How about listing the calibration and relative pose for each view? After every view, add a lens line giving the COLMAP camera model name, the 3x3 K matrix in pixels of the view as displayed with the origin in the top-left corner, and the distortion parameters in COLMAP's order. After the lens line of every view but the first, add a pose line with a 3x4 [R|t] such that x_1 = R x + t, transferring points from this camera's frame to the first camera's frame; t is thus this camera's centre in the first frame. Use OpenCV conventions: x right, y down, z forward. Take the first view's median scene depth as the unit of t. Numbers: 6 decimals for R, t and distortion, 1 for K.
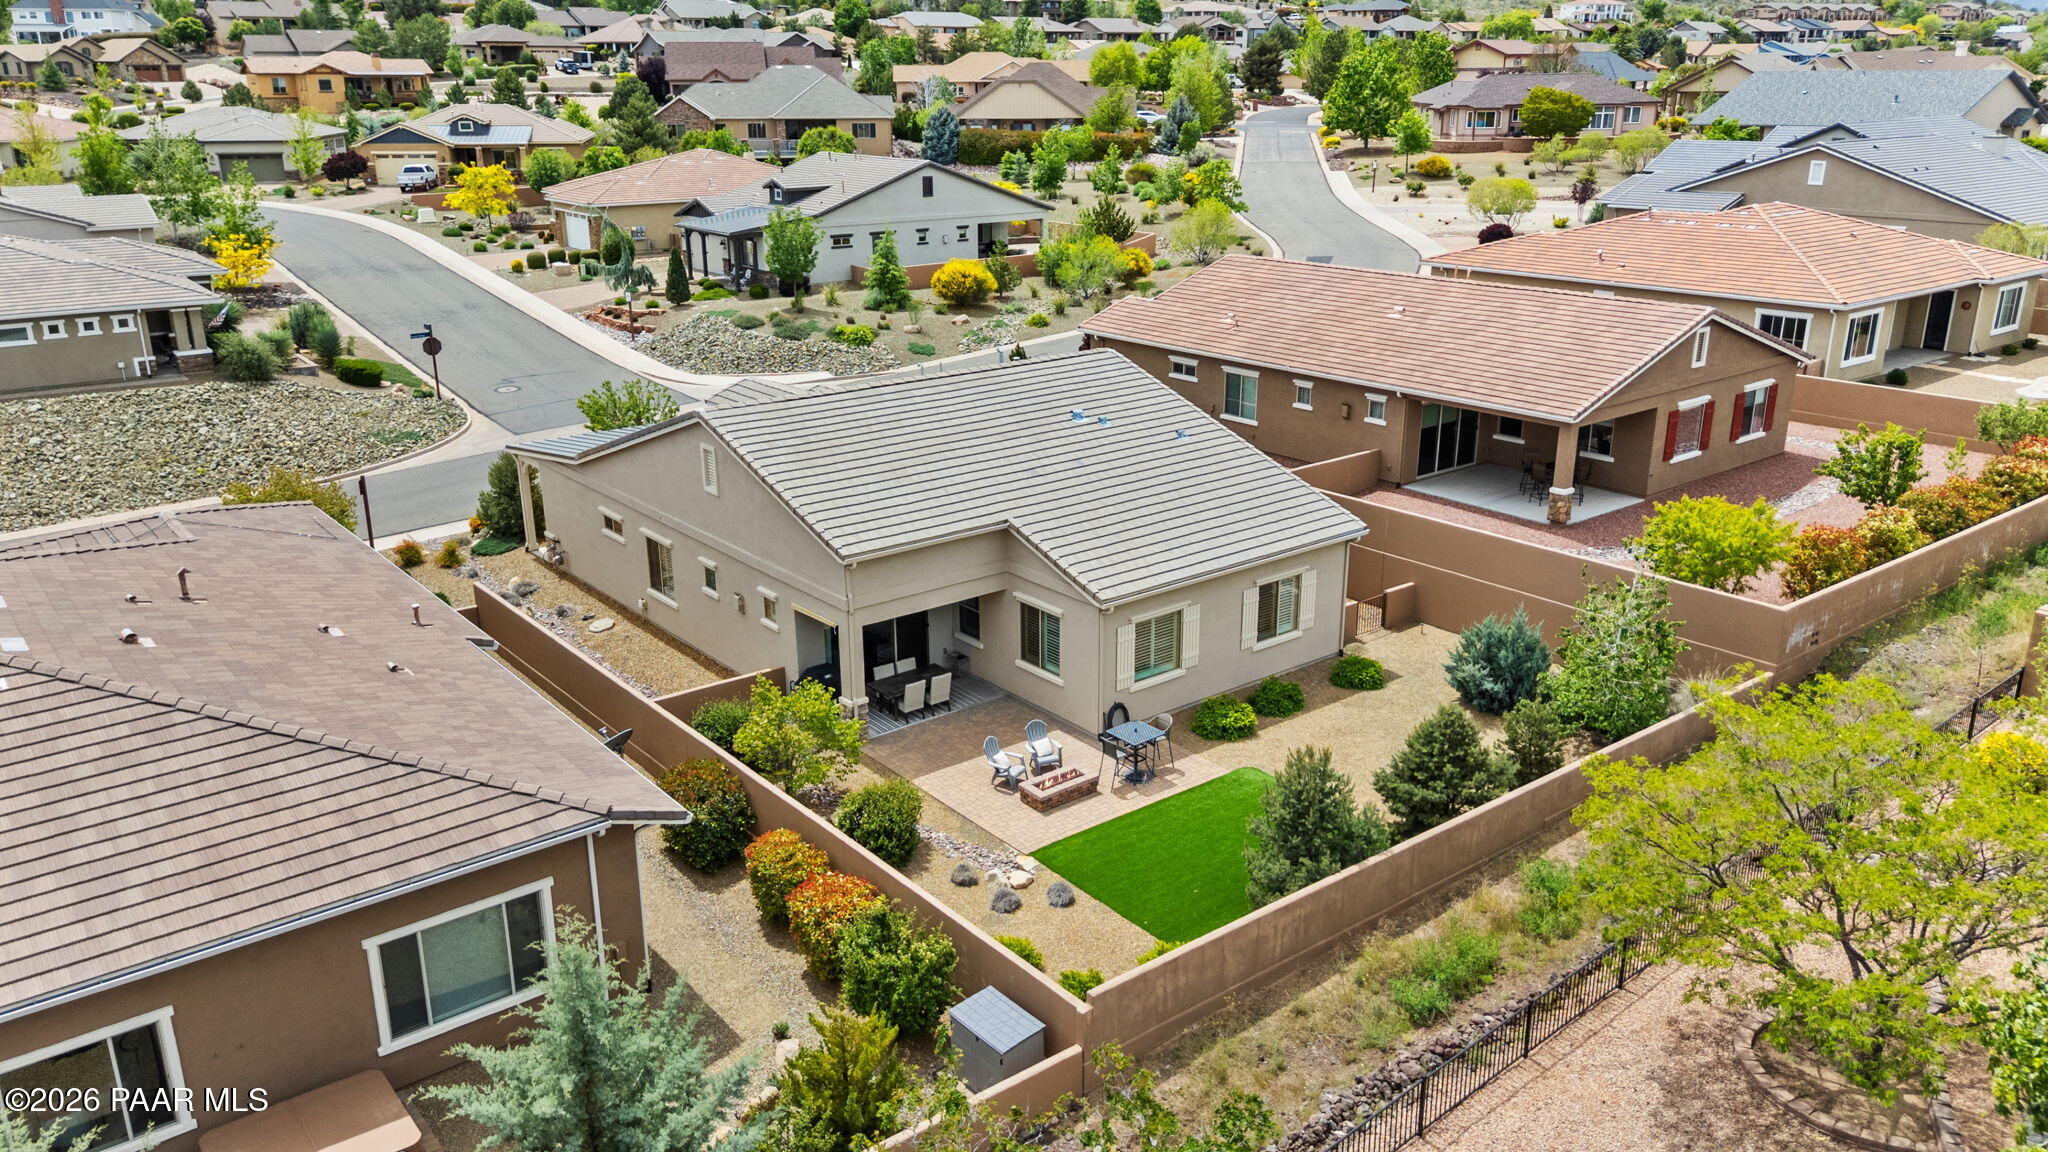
lens RADIAL K [[1524.2, 0, 1030.1], [0, 1524.2, 581.0], [0, 0, 1]] dist [0.070547, -0.061158]
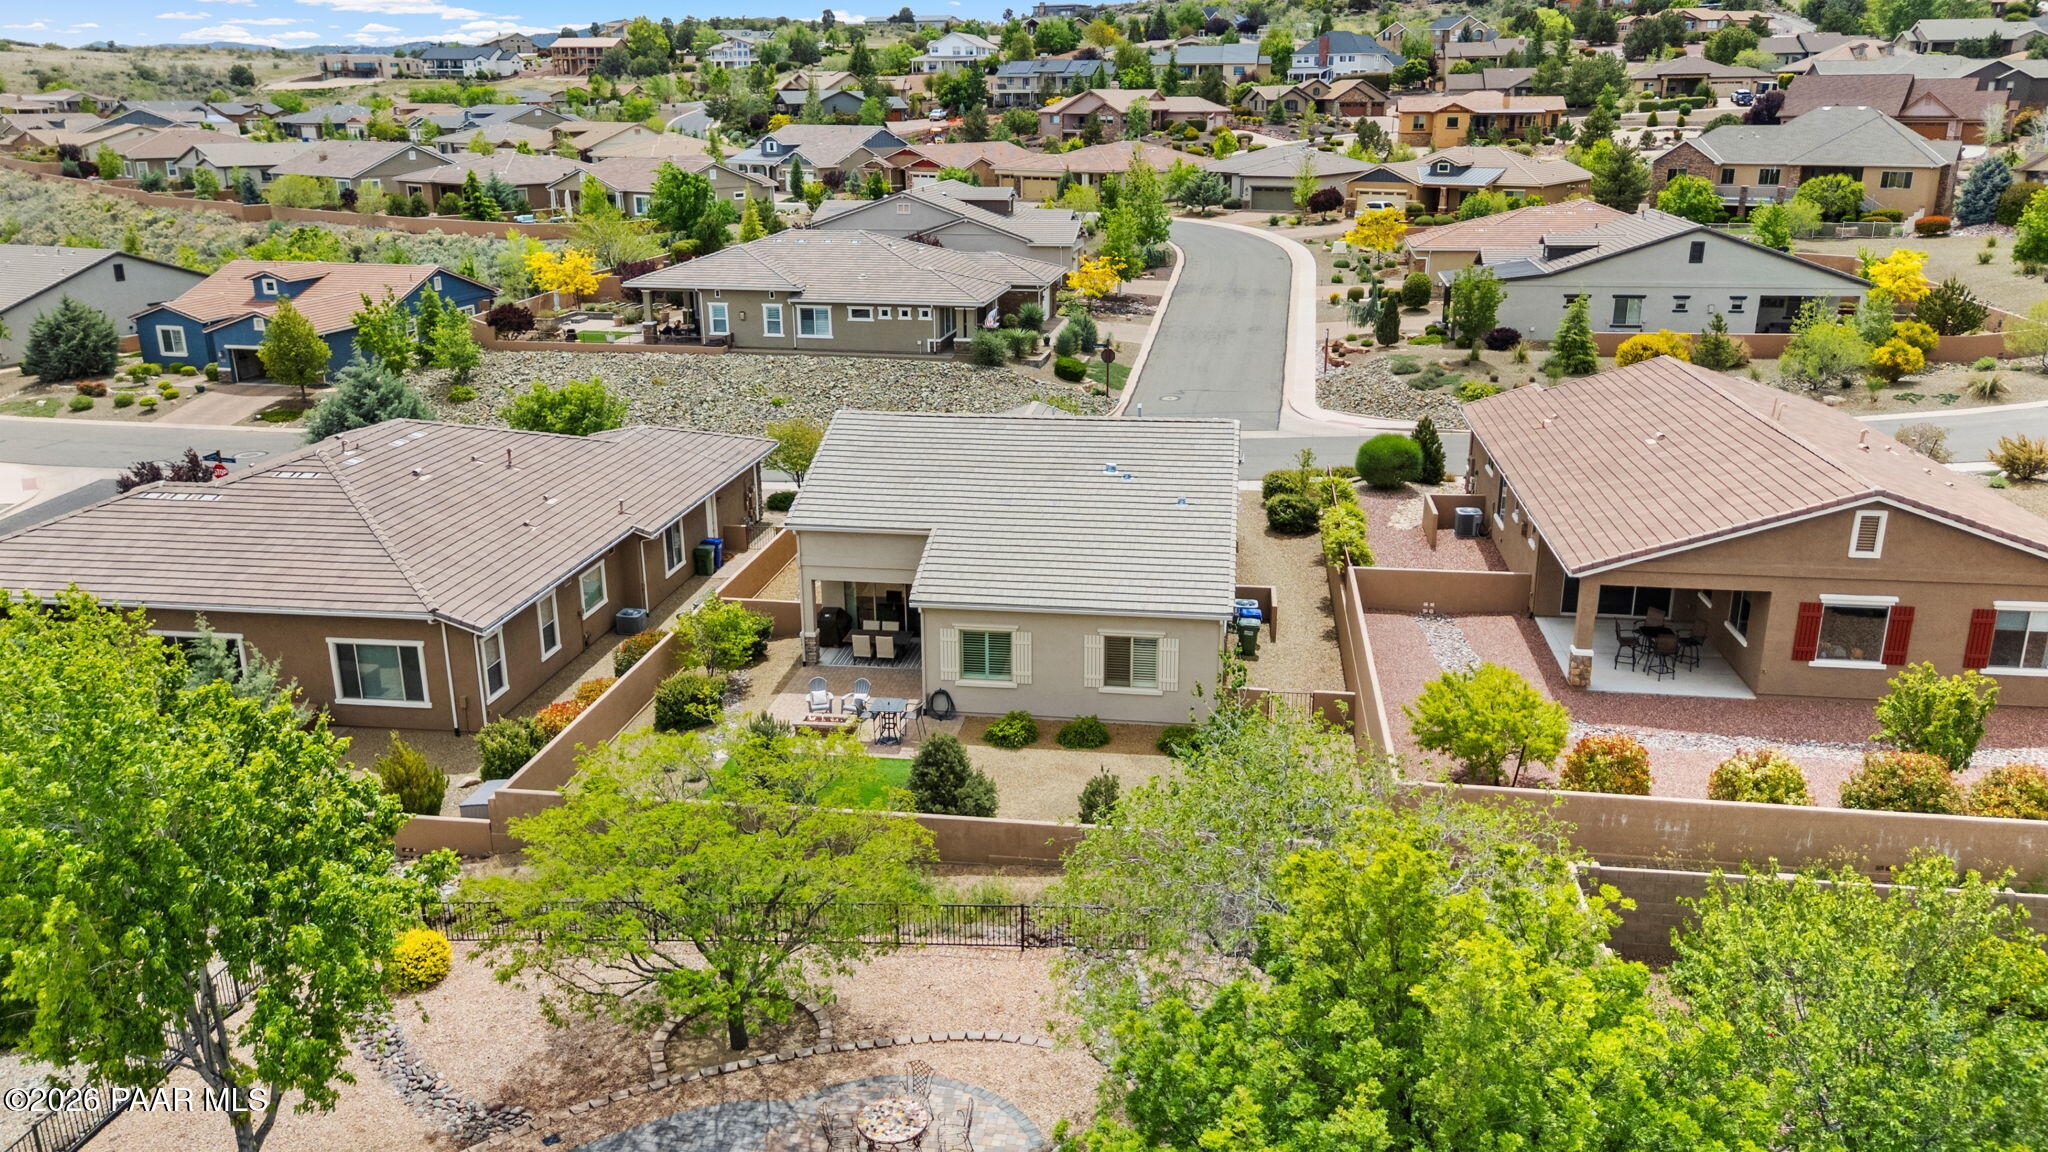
lens RADIAL K [[1524.2, 0, 1015.1], [0, 1524.2, 581.0], [0, 0, 1]] dist [0.070547, -0.061158]
pose [[0.679858, 0.225013, -0.697971, 0.270437], [-0.231581, 0.968936, 0.086796, -0.036438], [0.695819, 0.102628, 0.710847, 0.043330]]
